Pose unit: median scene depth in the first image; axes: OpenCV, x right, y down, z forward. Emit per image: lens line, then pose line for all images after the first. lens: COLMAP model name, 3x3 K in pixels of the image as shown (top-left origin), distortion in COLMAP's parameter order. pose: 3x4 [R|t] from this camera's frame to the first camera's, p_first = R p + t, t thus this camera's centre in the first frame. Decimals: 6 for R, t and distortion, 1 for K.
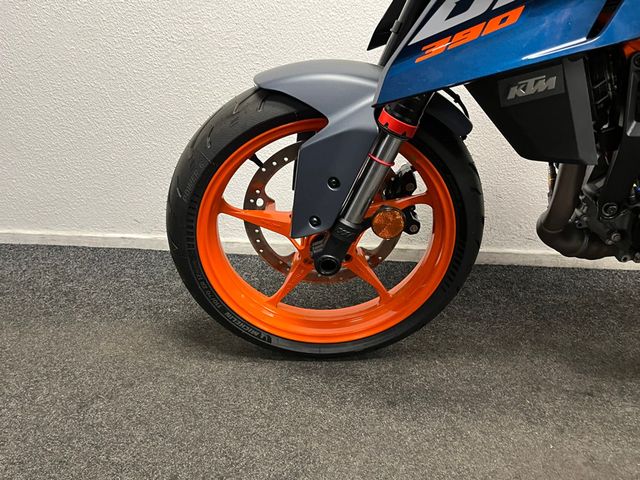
lens RADIAL K [[565.5, 0, 319.3], [0, 565.5, 243.0], [0, 0, 1]] dist [0.069008, -0.072611]
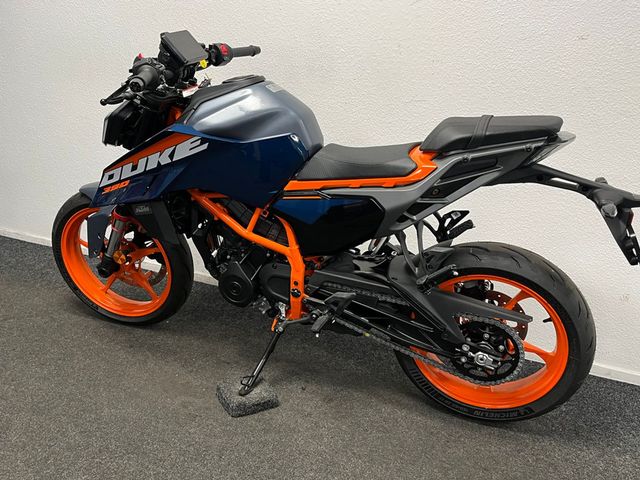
lens RADIAL K [[565.5, 0, 319.3], [0, 565.5, 243.0], [0, 0, 1]] dist [0.069008, -0.072611]
pose [[0.954787, 0.146591, -0.258637, 1.187886], [-0.165762, 0.984696, -0.053818, -0.081851], [0.246789, 0.094257, 0.964474, -0.799529]]
